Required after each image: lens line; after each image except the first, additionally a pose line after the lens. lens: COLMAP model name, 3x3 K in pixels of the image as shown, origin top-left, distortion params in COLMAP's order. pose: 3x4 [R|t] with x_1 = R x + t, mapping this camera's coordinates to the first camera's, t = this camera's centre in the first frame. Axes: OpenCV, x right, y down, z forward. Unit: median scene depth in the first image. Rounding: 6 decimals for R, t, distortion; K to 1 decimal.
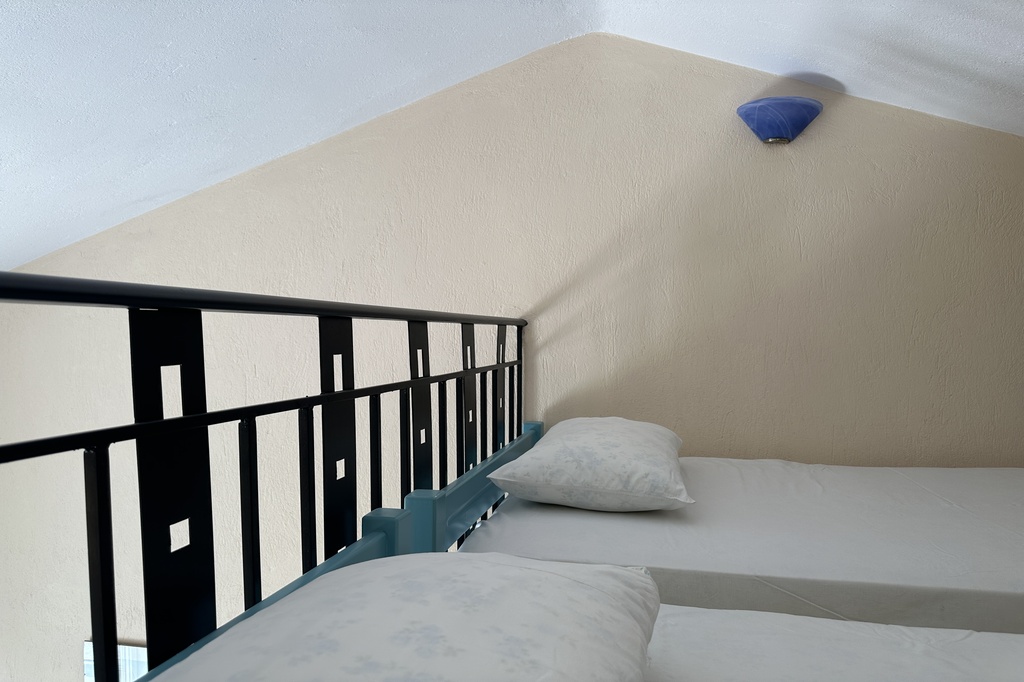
lens RADIAL K [[717.6, 0, 510.1], [0, 717.6, 342.2], [0, 0, 1]] dist [0.118978, -0.206263]
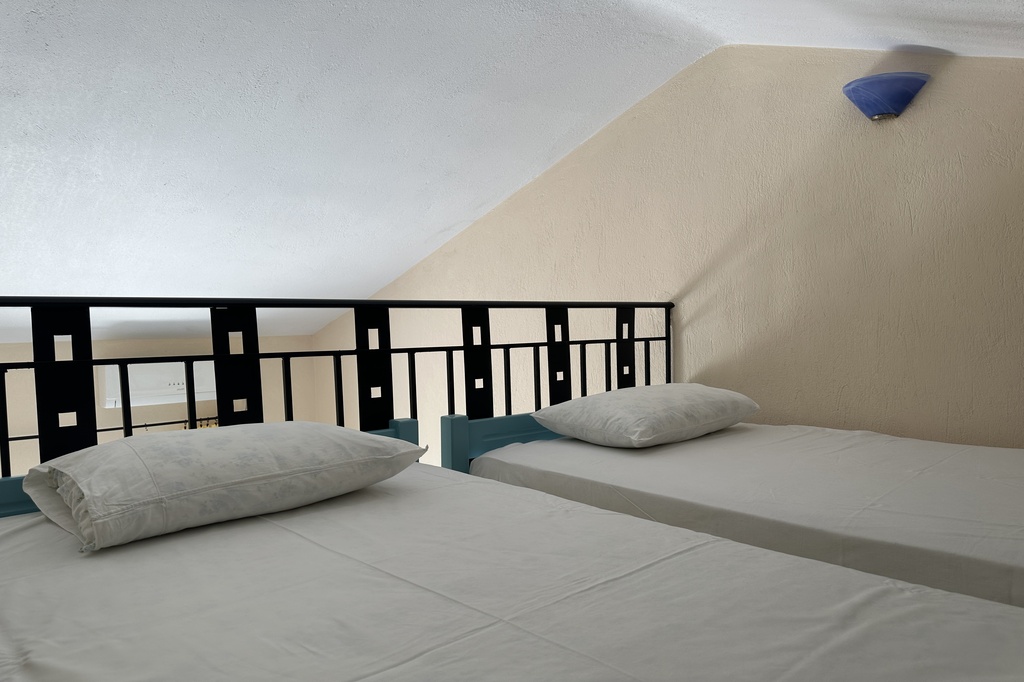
lens RADIAL K [[717.6, 0, 510.1], [0, 717.6, 342.2], [0, 0, 1]] dist [0.118978, -0.206263]
pose [[0.801428, 0.000800, -0.598090, 0.527453], [0.010950, 0.999812, 0.016010, 0.012168], [0.597991, -0.019380, 0.801269, -0.113255]]
